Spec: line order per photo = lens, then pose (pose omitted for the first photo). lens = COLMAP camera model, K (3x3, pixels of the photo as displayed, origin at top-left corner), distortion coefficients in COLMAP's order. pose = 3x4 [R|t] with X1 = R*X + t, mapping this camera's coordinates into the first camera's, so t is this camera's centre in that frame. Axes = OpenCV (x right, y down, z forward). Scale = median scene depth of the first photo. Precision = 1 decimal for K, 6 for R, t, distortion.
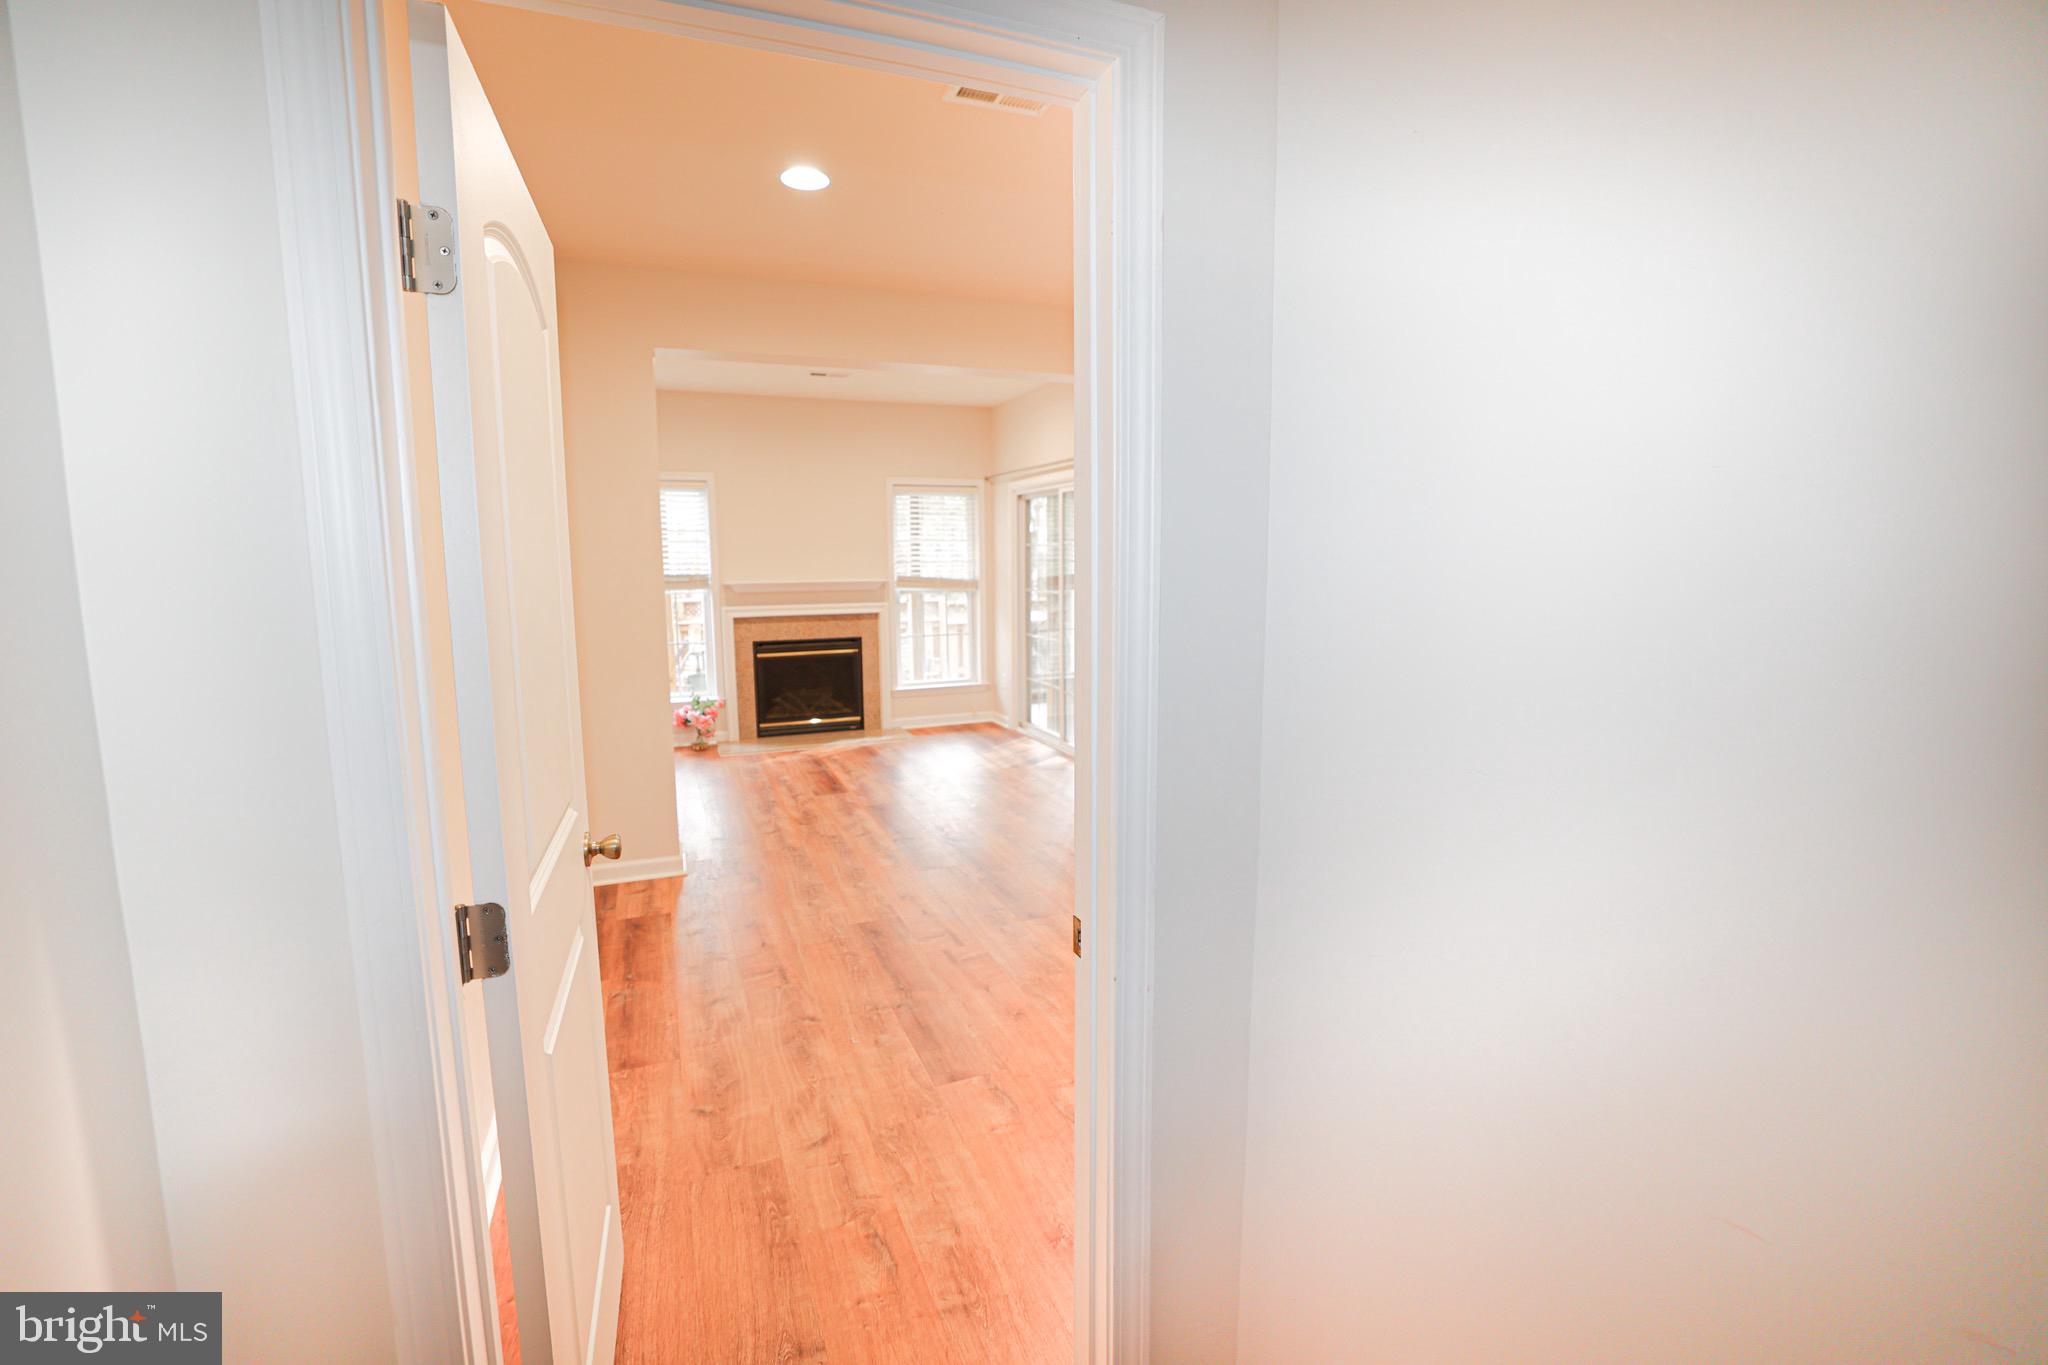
lens RADIAL K [[913.0, 0, 1013.8], [0, 913.0, 672.2], [0, 0, 1]] dist [-0.048991, 0.015784]
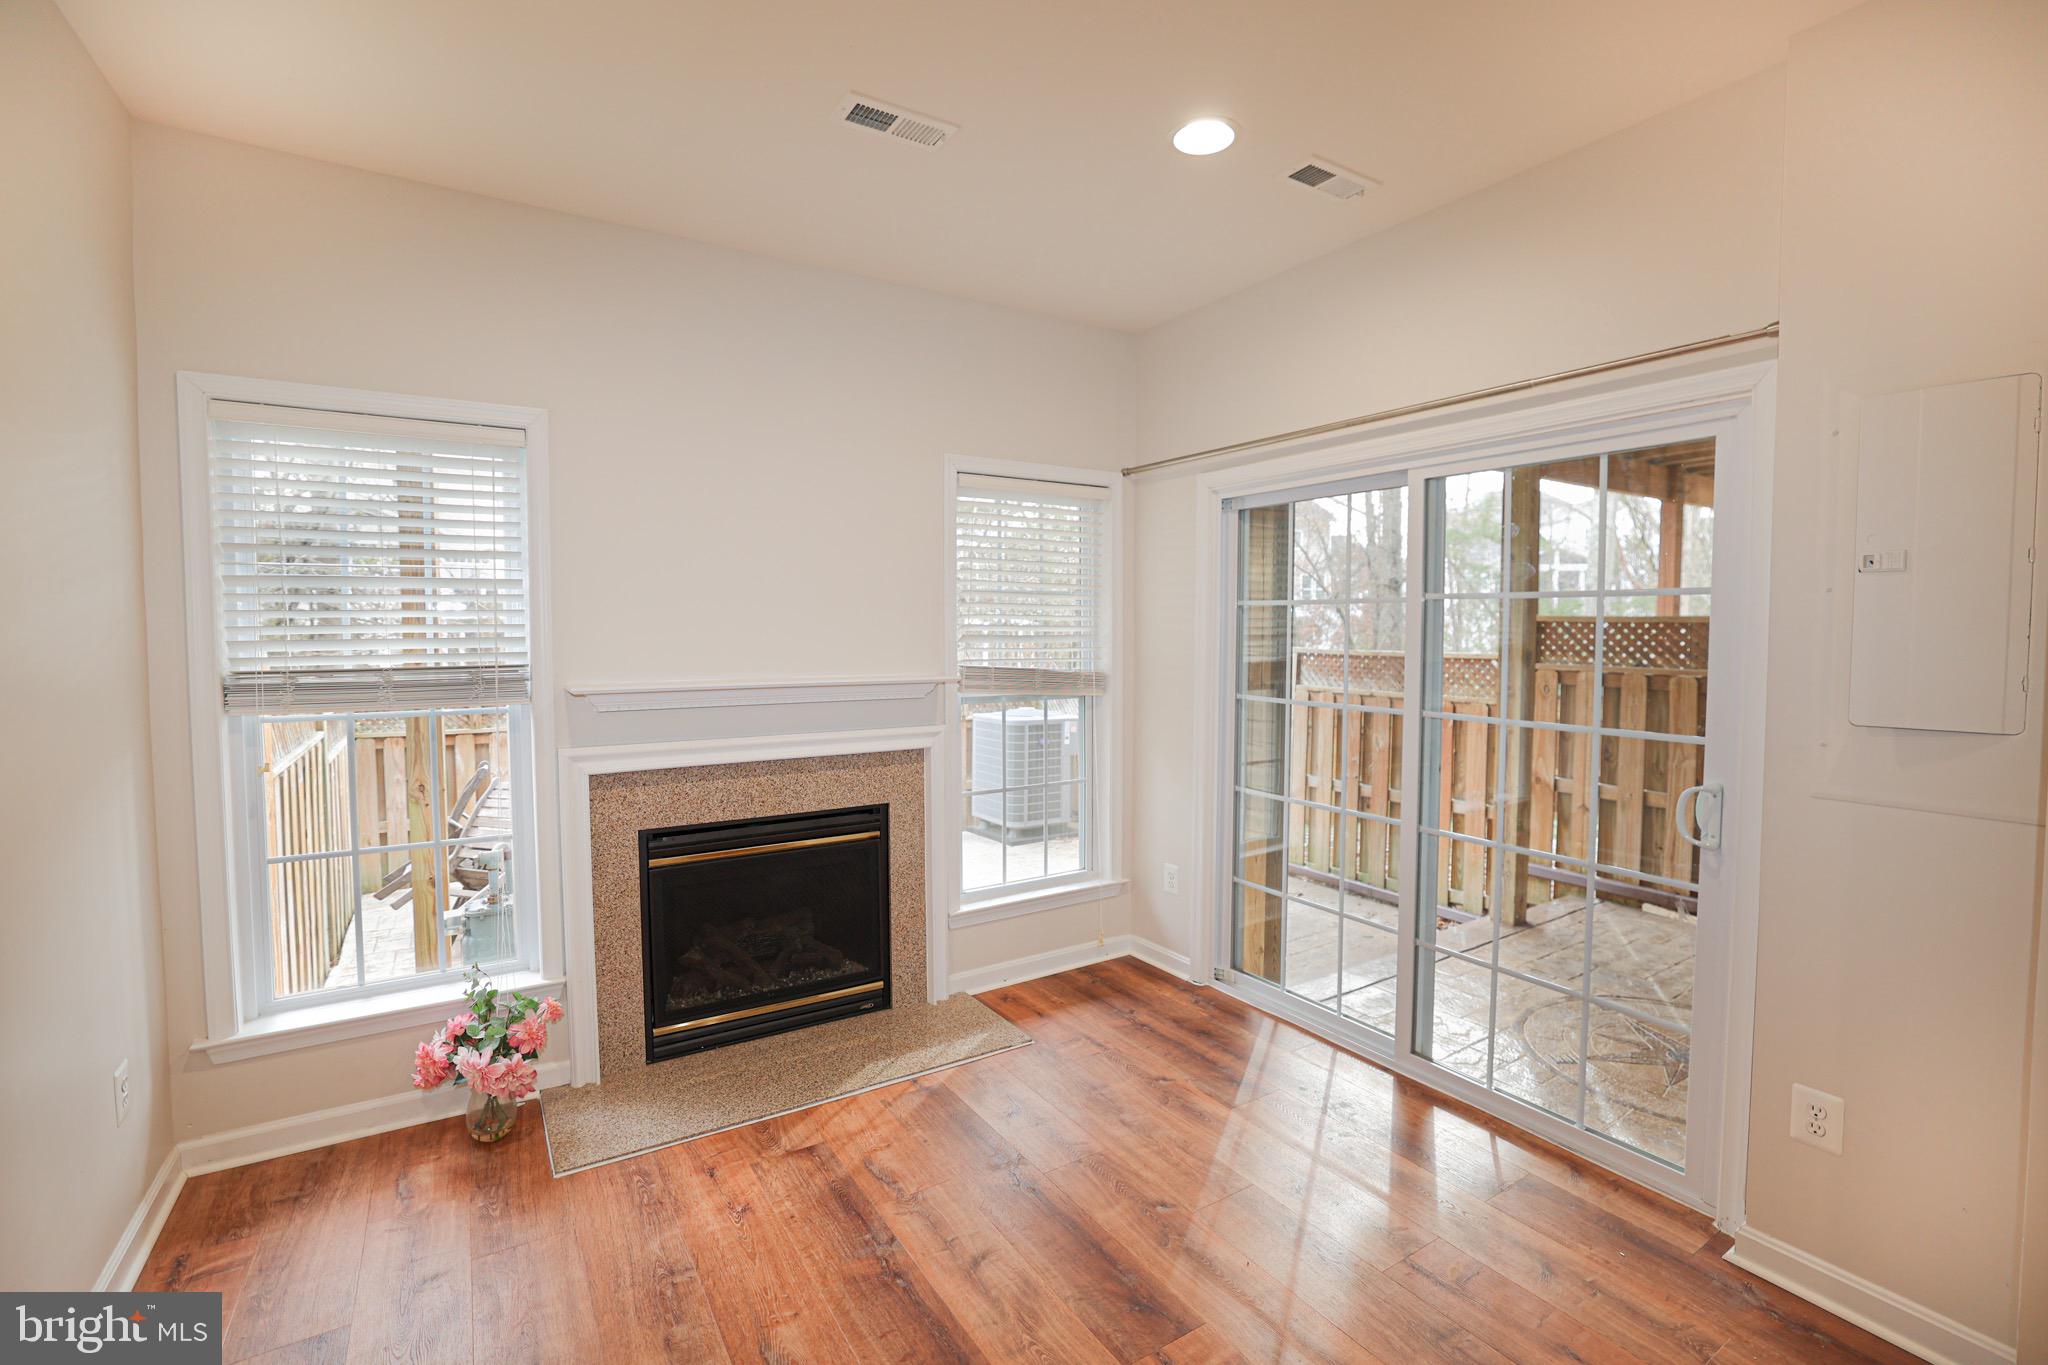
lens RADIAL K [[913.0, 0, 1013.8], [0, 913.0, 672.2], [0, 0, 1]] dist [-0.048991, 0.015784]
pose [[0.987606, -0.001684, 0.156943, -0.178200], [0.013449, 0.997172, -0.073935, -0.069699], [-0.156374, 0.075129, 0.984836, 0.550354]]
